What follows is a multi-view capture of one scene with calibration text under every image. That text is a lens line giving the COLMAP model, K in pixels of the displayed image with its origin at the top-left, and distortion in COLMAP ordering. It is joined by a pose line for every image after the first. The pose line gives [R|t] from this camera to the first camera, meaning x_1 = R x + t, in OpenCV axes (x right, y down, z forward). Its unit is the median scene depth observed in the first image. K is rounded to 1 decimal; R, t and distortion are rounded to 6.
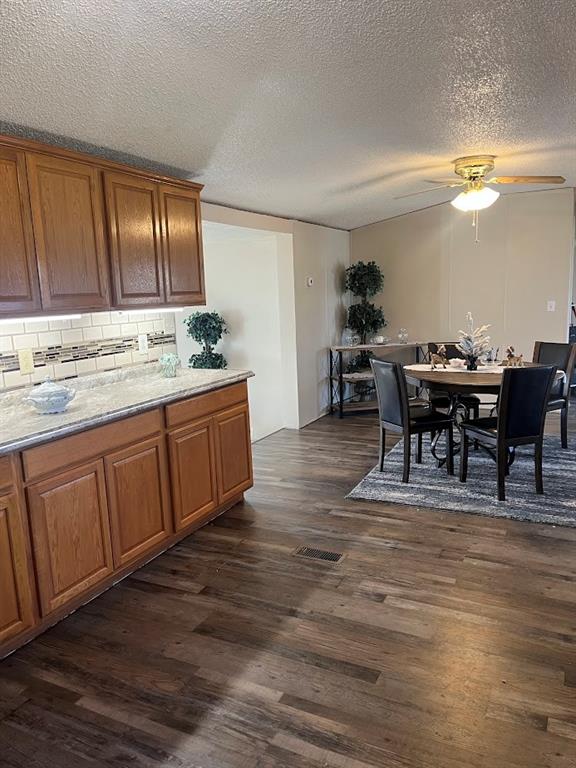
lens RADIAL K [[577.8, 0, 292.9], [0, 577.8, 386.4], [0, 0, 1]] dist [0.062511, -0.074427]
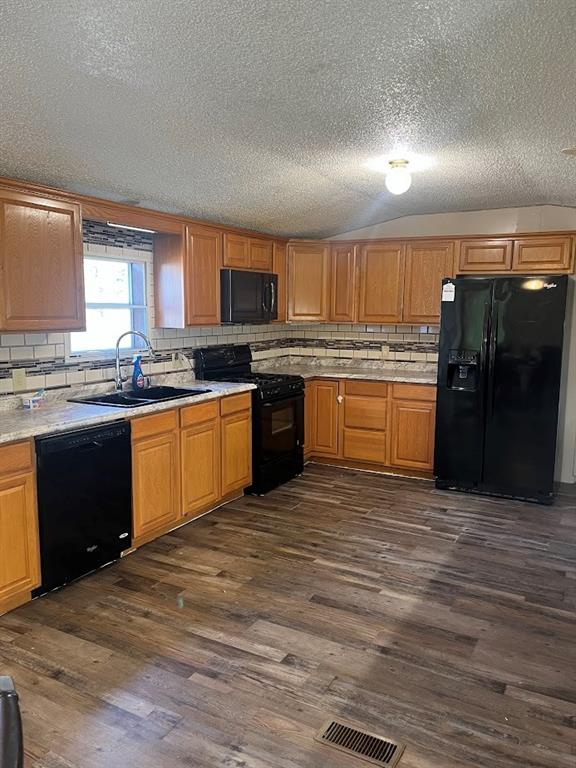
lens RADIAL K [[577.8, 0, 292.9], [0, 577.8, 386.4], [0, 0, 1]] dist [0.062511, -0.074427]
pose [[-0.998724, 0.021378, 0.045747, 0.081760], [0.033994, 0.954568, 0.296047, -0.270144], [-0.037340, 0.297224, -0.954077, 1.522080]]
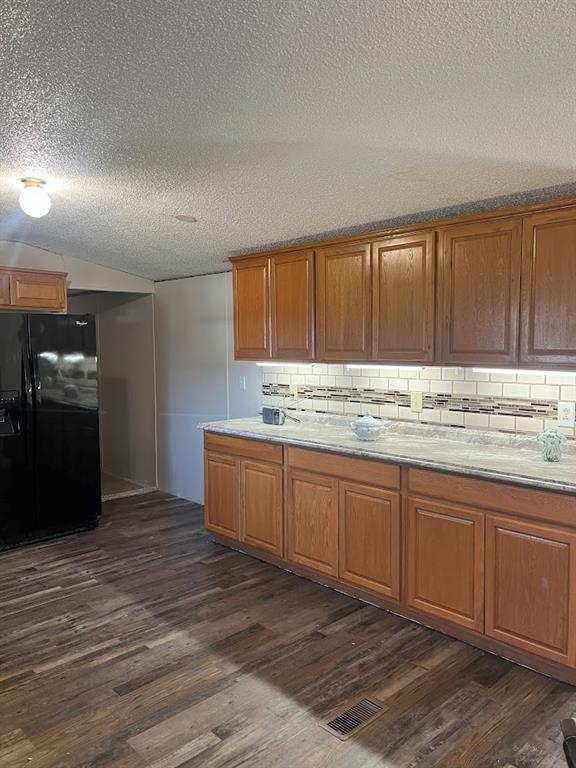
lens RADIAL K [[577.8, 0, 292.9], [0, 577.8, 386.4], [0, 0, 1]] dist [0.062511, -0.074427]
pose [[-0.341788, 0.104139, -0.933989, 0.727051], [-0.142664, 0.976574, 0.161094, -0.224068], [0.928885, 0.188306, -0.318924, 1.107283]]
